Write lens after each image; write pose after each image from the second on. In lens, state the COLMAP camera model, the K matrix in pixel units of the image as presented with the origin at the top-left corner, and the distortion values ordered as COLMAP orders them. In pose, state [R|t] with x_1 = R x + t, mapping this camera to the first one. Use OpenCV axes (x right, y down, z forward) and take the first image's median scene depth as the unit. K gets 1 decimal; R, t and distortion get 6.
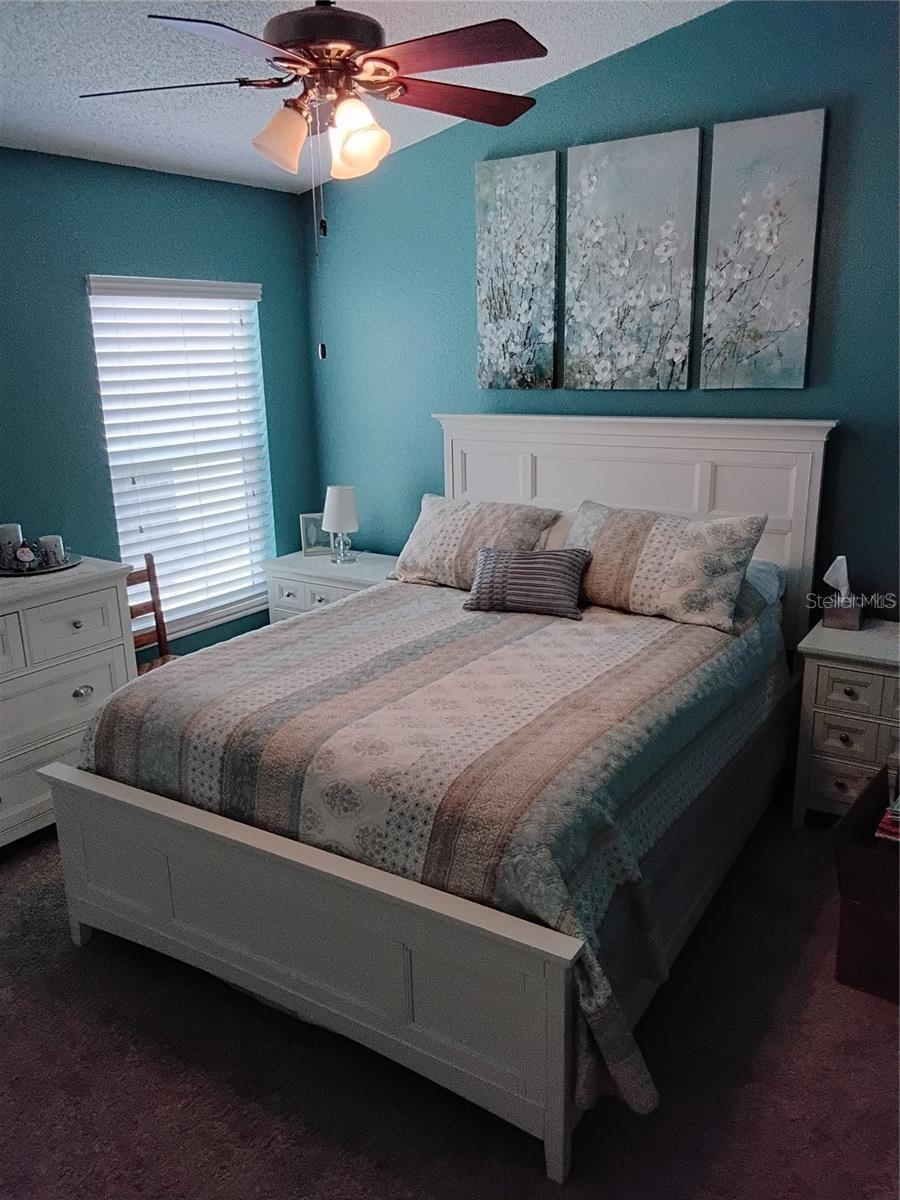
lens RADIAL K [[939.0, 0, 450.0], [0, 939.0, 600.0], [0, 0, 1]] dist [0.109254, -0.149995]
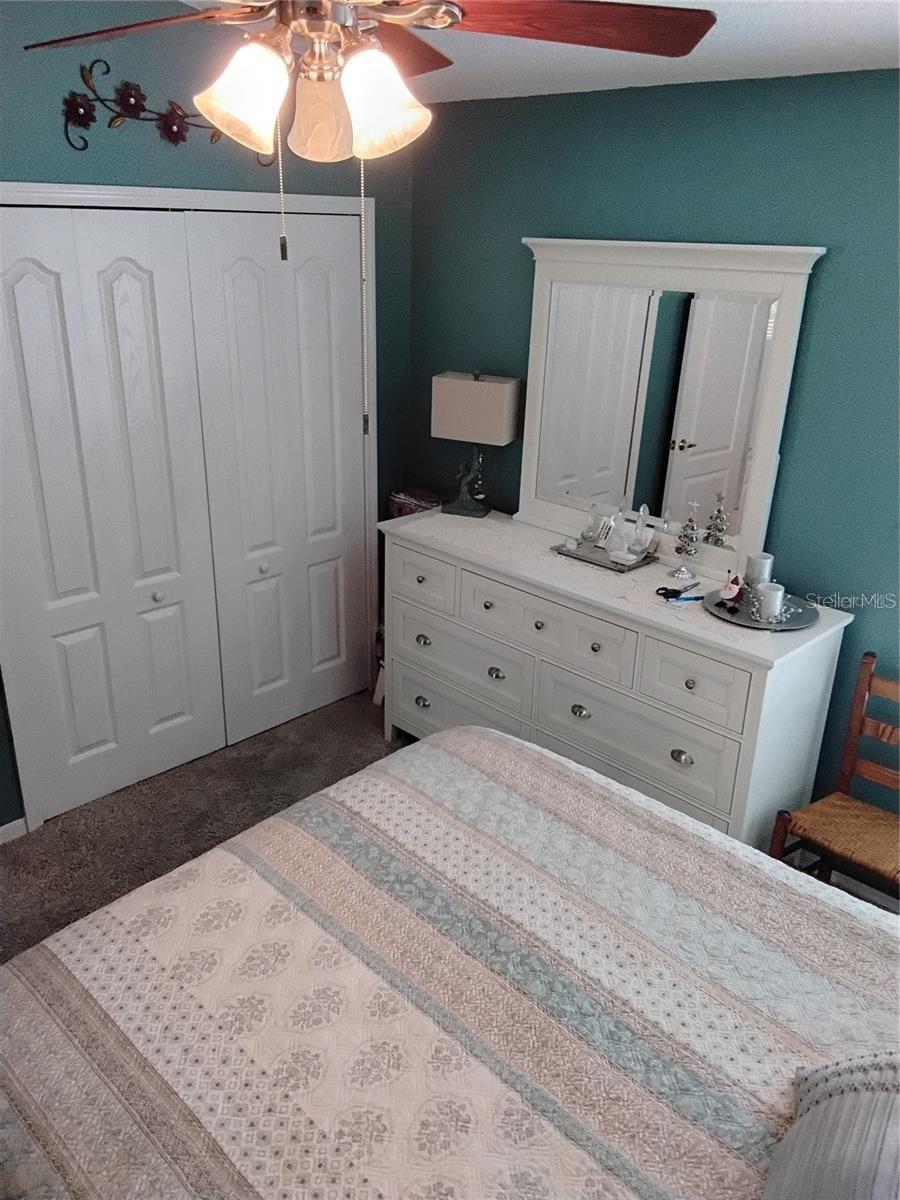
lens RADIAL K [[939.0, 0, 450.0], [0, 939.0, 600.0], [0, 0, 1]] dist [0.109254, -0.149995]
pose [[-0.167854, 0.371400, -0.913174, 0.428254], [-0.302433, 0.862248, 0.406279, -0.363972], [0.938274, 0.344370, -0.032408, 0.944048]]
